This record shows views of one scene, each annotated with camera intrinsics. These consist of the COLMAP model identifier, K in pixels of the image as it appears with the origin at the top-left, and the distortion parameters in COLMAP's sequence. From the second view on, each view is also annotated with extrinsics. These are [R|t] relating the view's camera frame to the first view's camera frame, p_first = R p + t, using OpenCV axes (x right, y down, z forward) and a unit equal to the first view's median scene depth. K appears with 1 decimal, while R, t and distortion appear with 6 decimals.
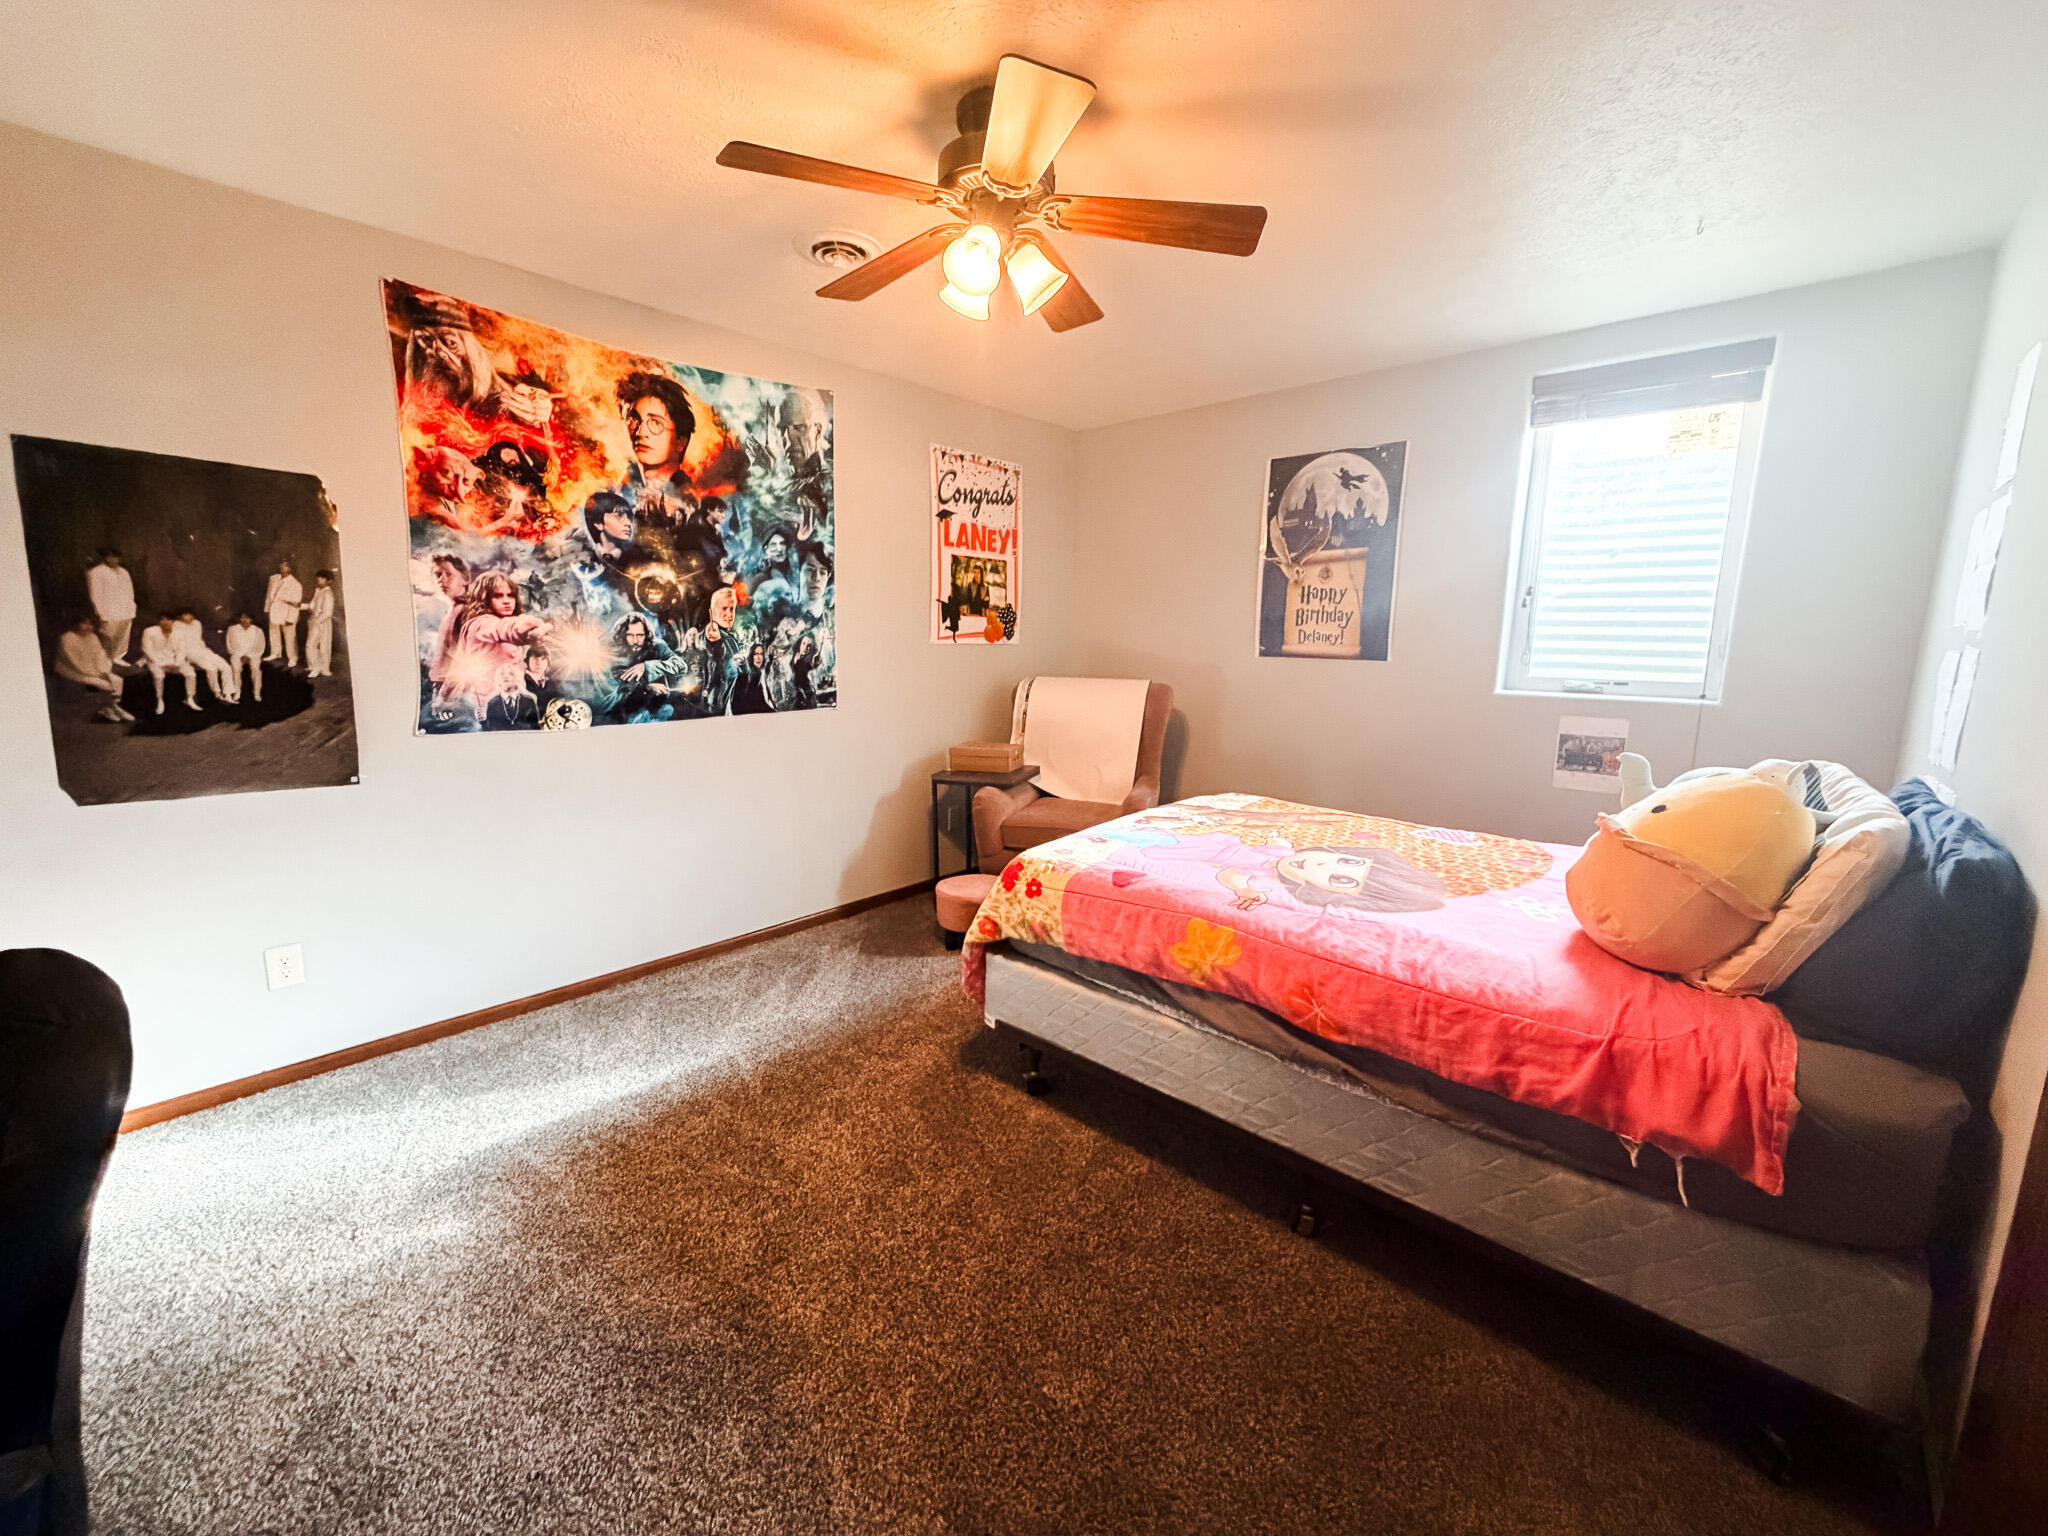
lens RADIAL K [[817.4, 0, 1017.8], [0, 817.4, 770.0], [0, 0, 1]] dist [0.001285, -0.000215]
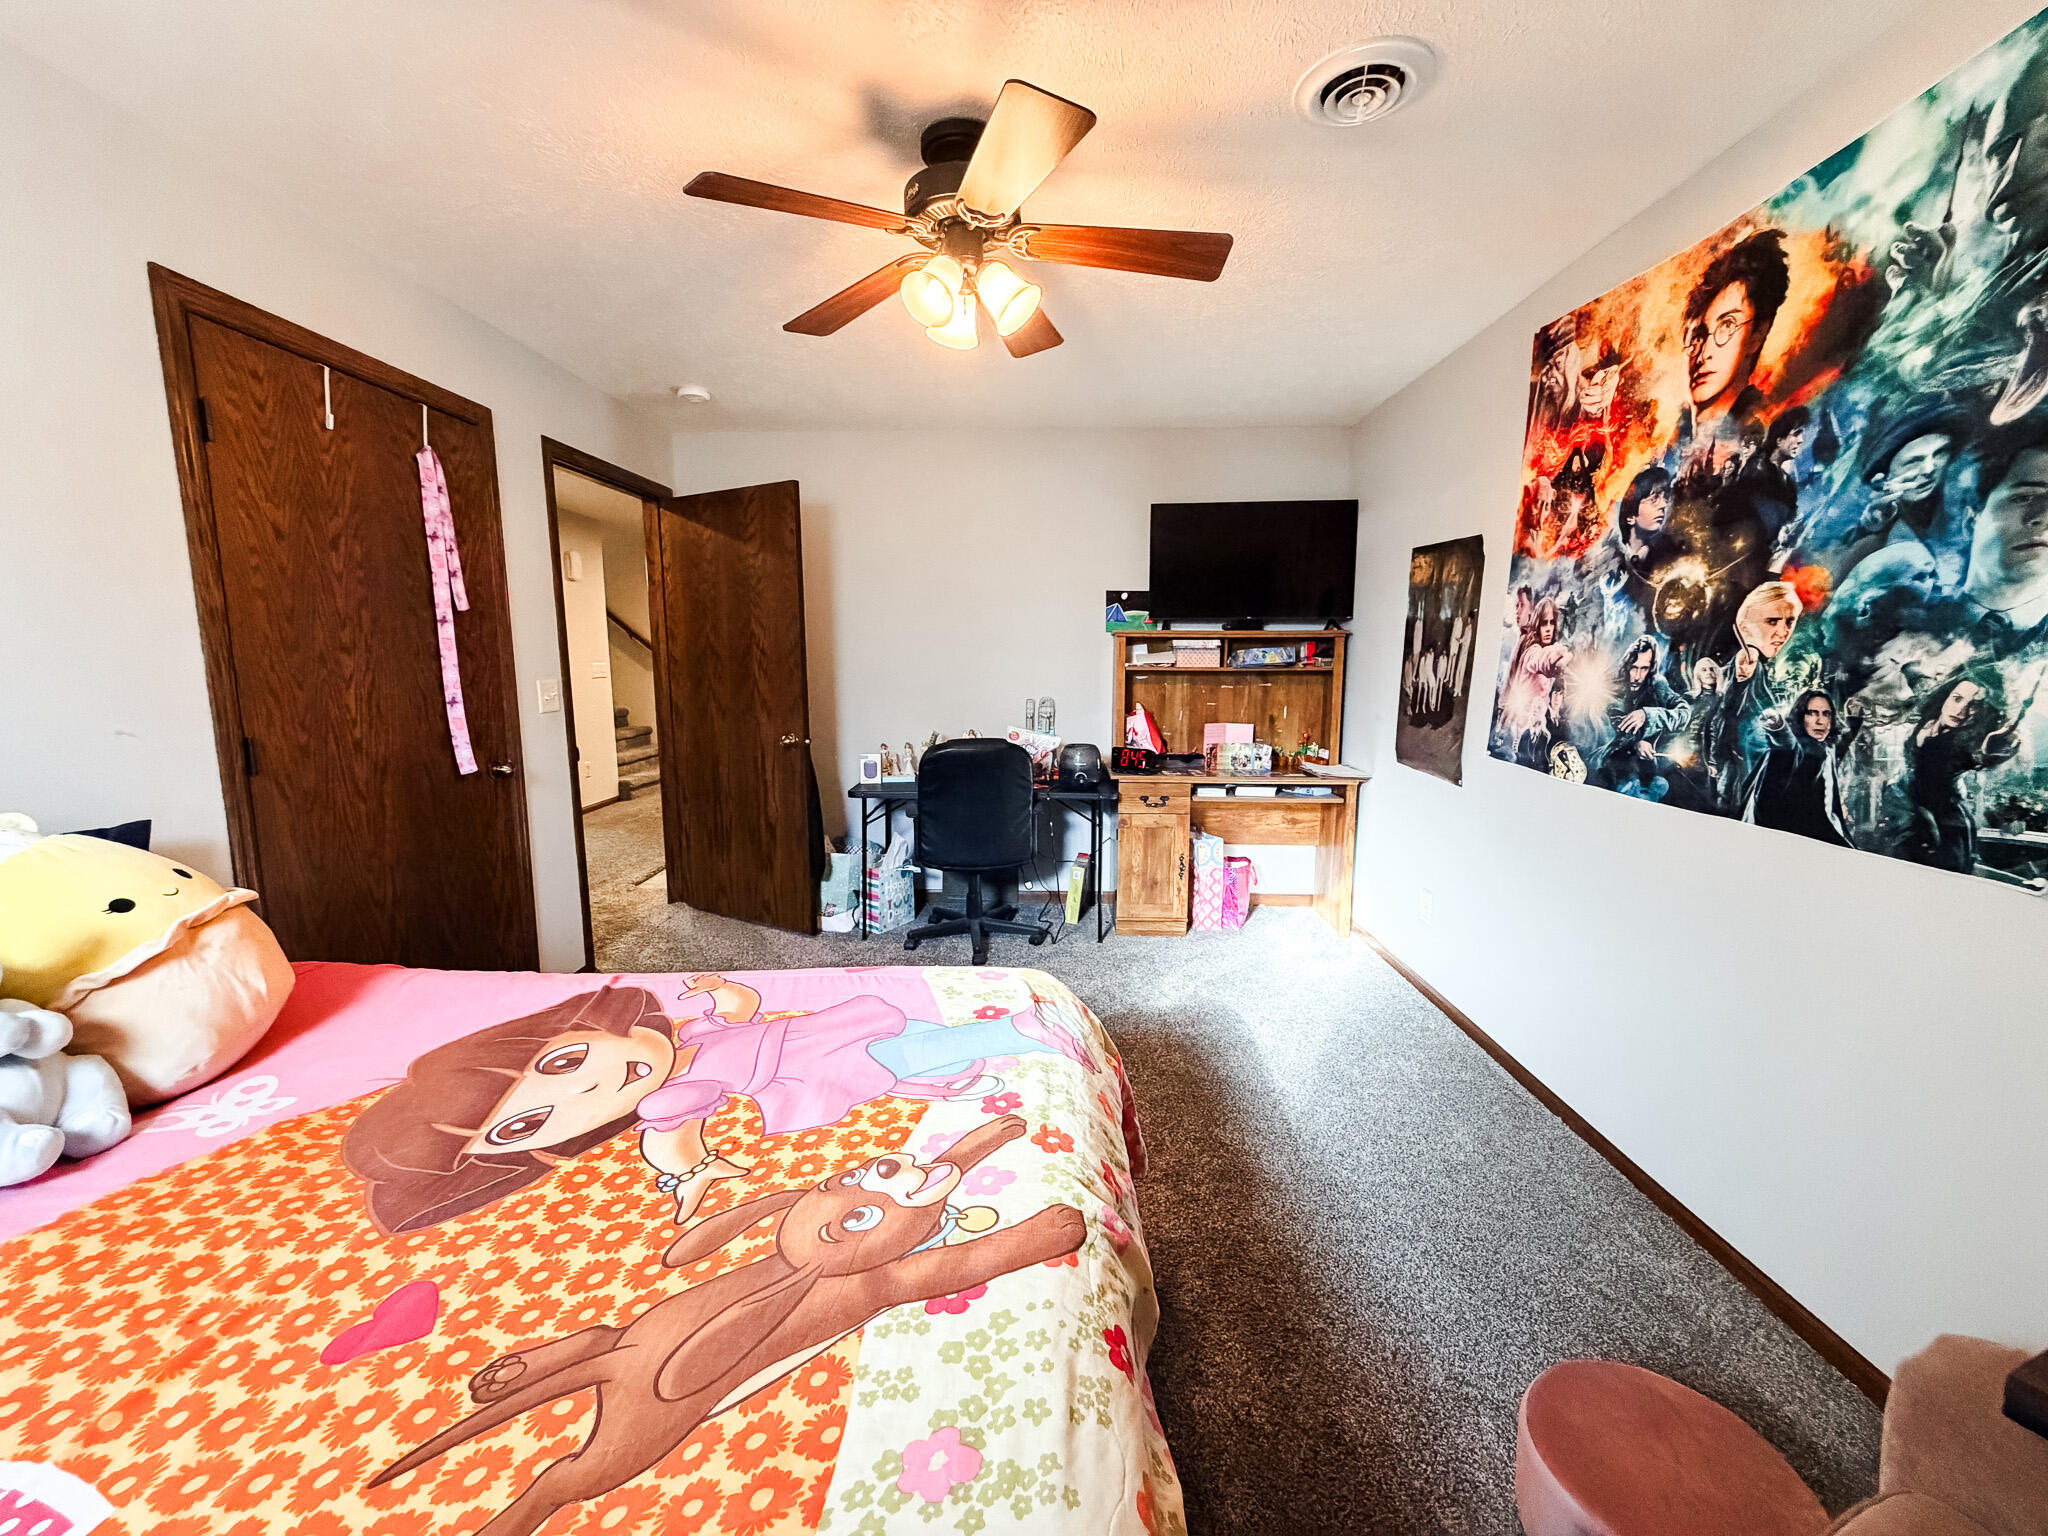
lens RADIAL K [[817.4, 0, 1018.4], [0, 817.4, 769.0], [0, 0, 1]] dist [0.001285, -0.000215]
pose [[-0.753652, 0.085939, -0.651631, 0.396046], [-0.116854, 0.958102, 0.261507, -0.209607], [0.646803, 0.273231, -0.712033, 1.215415]]
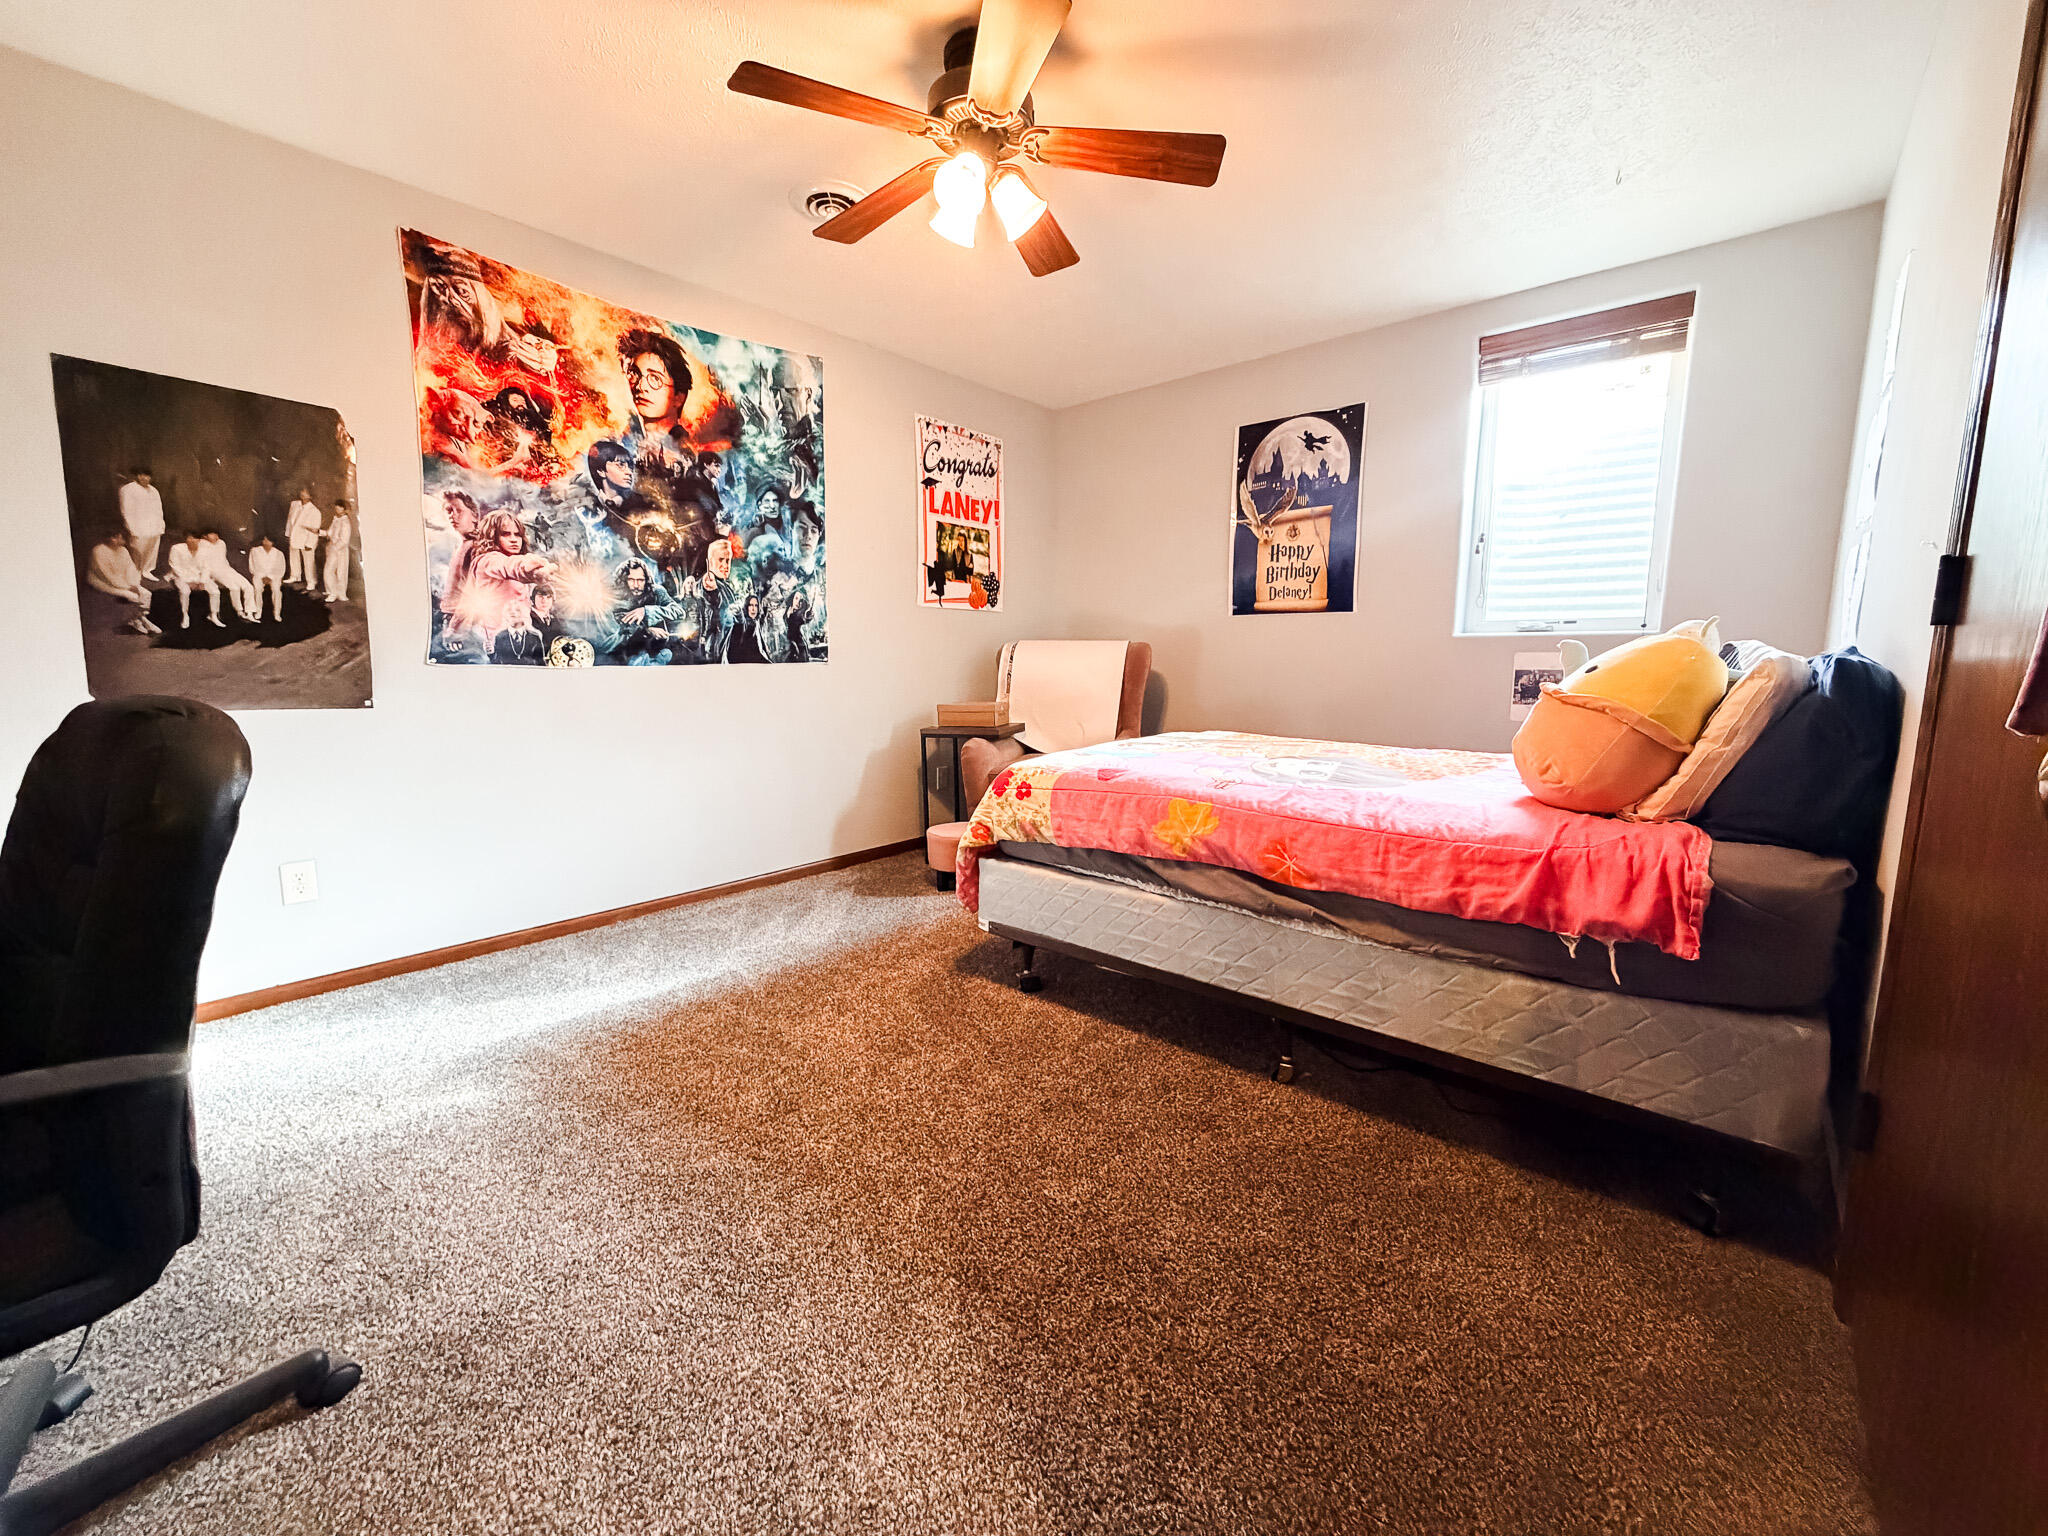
lens RADIAL K [[817.4, 0, 1018.0], [0, 817.4, 769.4], [0, 0, 1]] dist [0.001285, -0.000215]
pose [[0.999597, -0.015786, 0.023578, -0.009884], [0.016456, 0.999458, -0.028515, 0.117881], [-0.023115, 0.028892, 0.999315, -0.046500]]
